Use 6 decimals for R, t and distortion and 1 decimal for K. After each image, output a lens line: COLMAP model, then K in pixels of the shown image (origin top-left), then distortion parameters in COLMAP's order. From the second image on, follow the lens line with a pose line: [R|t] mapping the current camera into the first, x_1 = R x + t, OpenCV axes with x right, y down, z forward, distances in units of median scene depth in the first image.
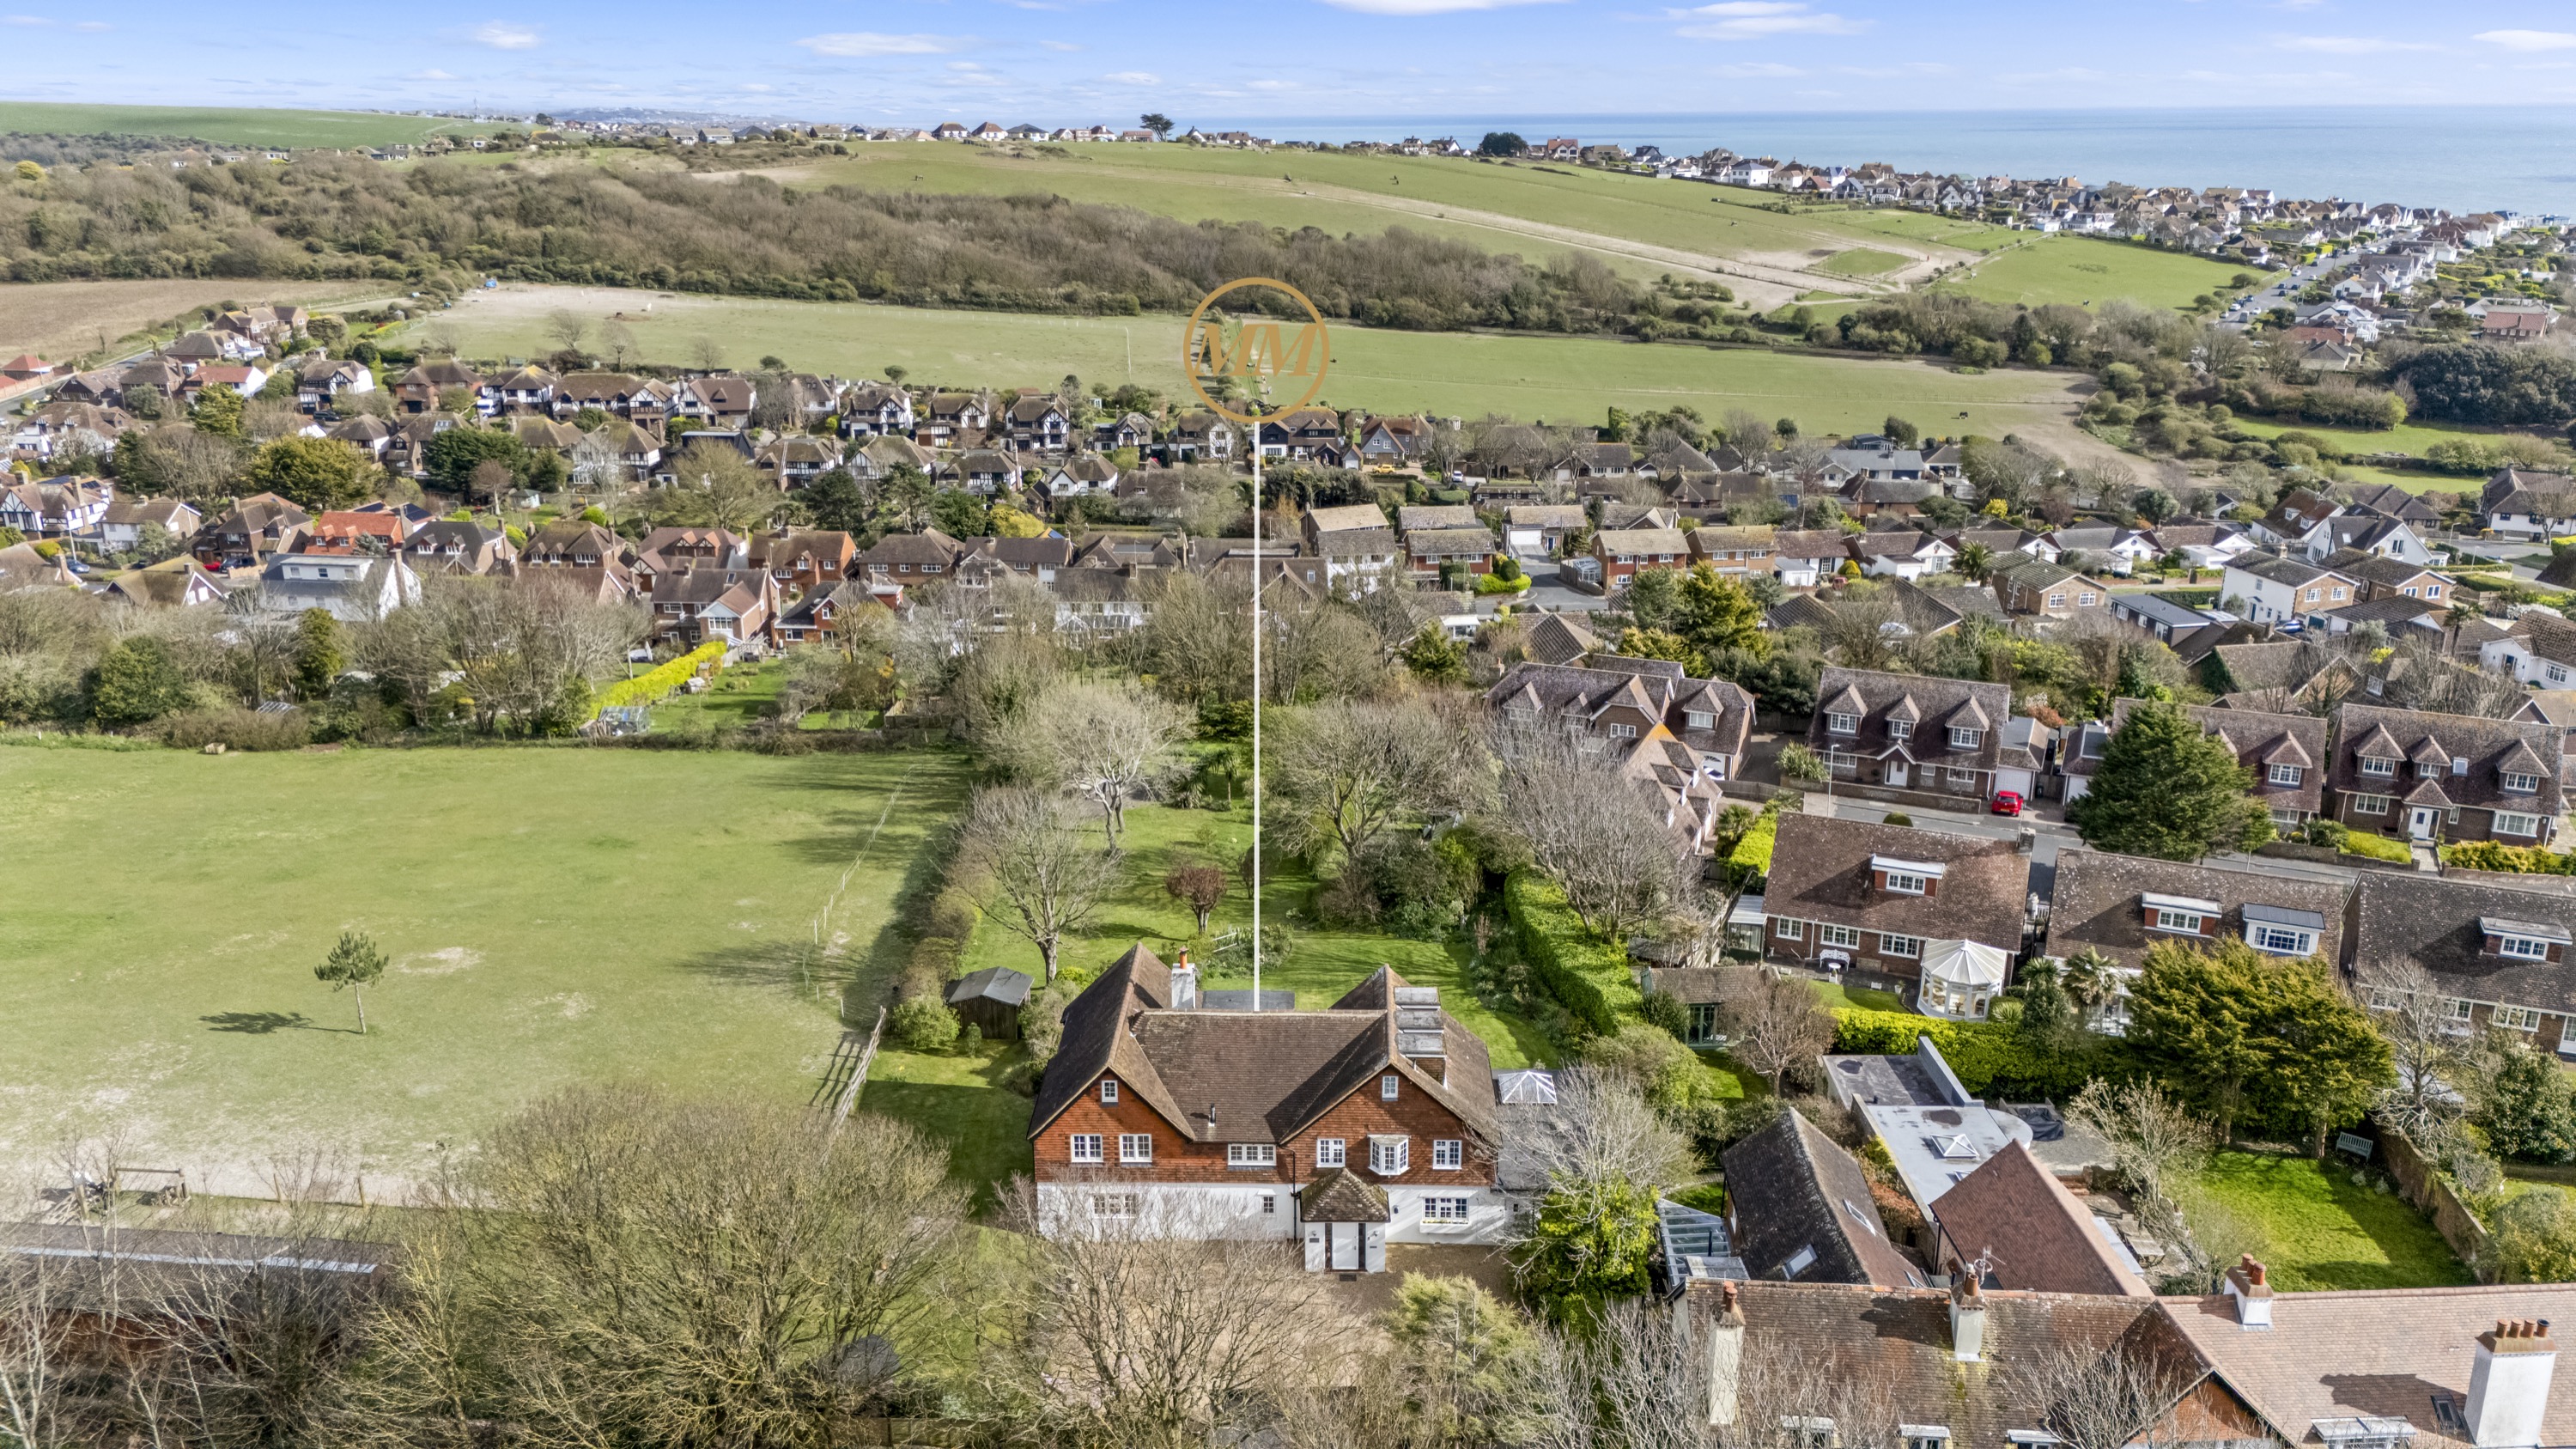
lens RADIAL K [[1865.2, 0, 1271.1], [0, 1865.2, 736.1], [0, 0, 1]] dist [0.062735, -0.057466]
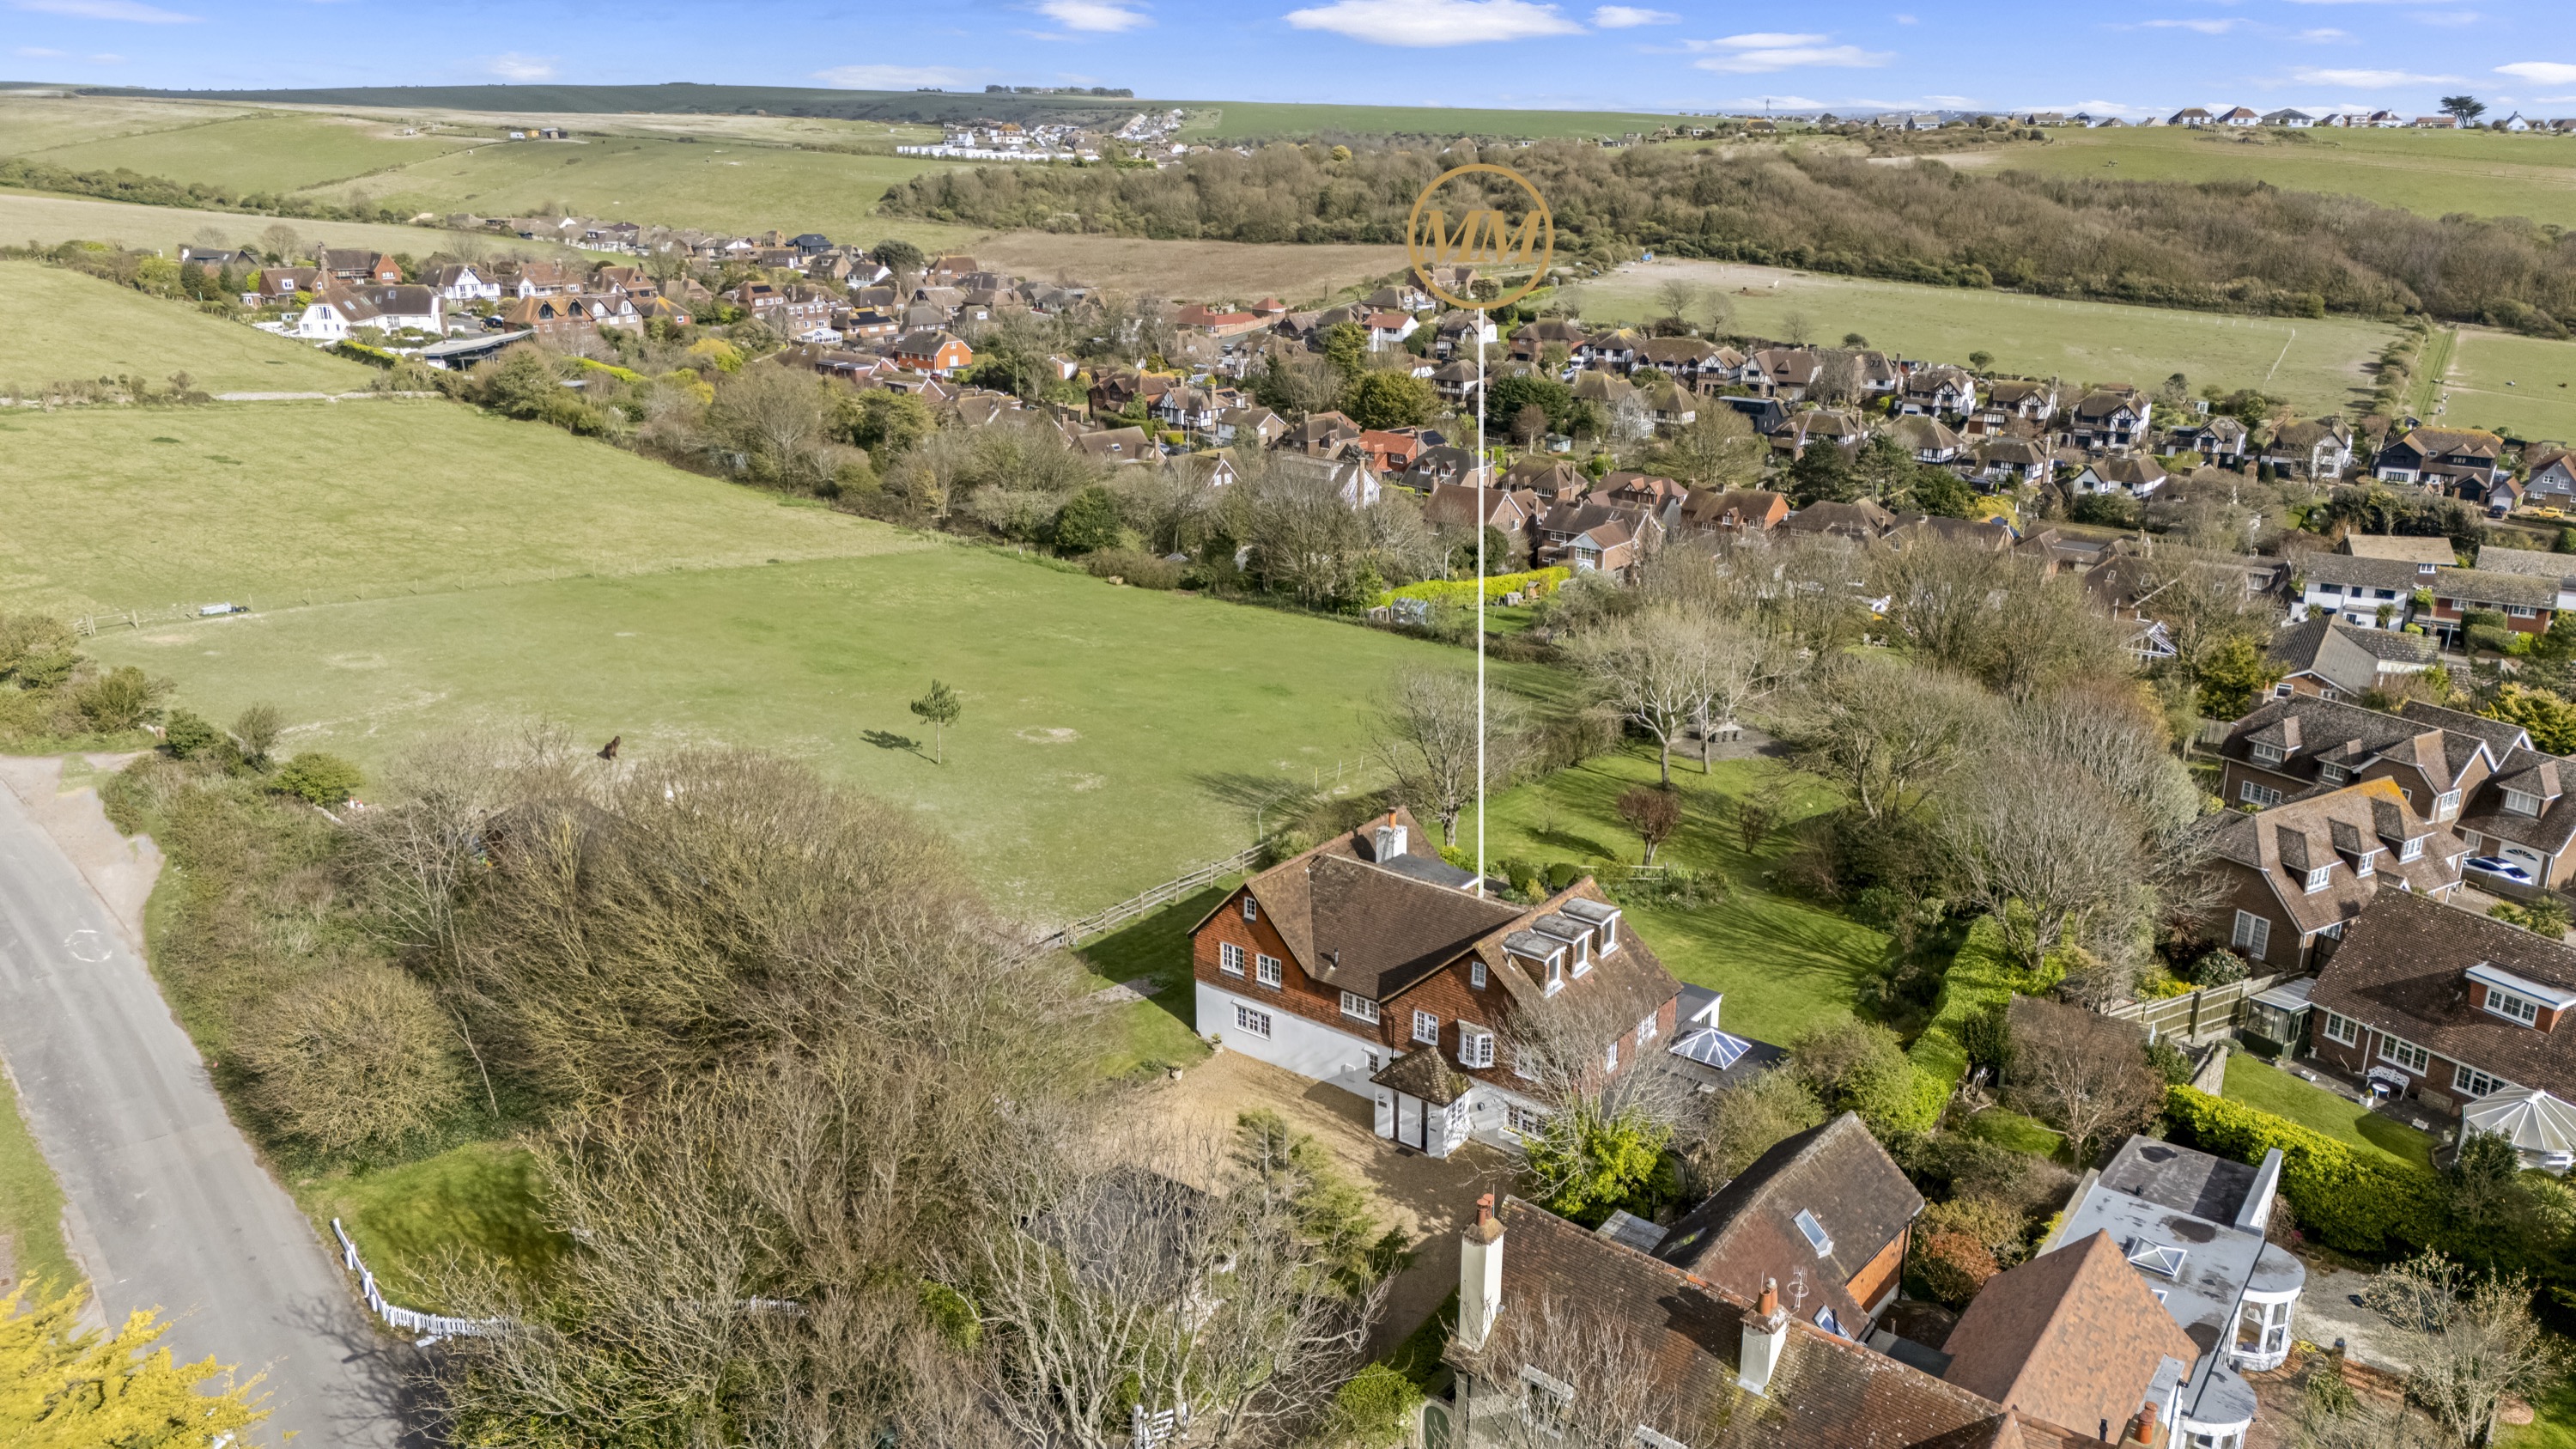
lens RADIAL K [[1865.2, 0, 1292.2], [0, 1865.2, 728.7], [0, 0, 1]] dist [0.062735, -0.057466]
pose [[0.802768, 0.185838, -0.566593, 0.105202], [-0.189405, 0.980455, 0.053226, 0.006441], [0.565411, 0.064587, 0.822277, 0.030678]]
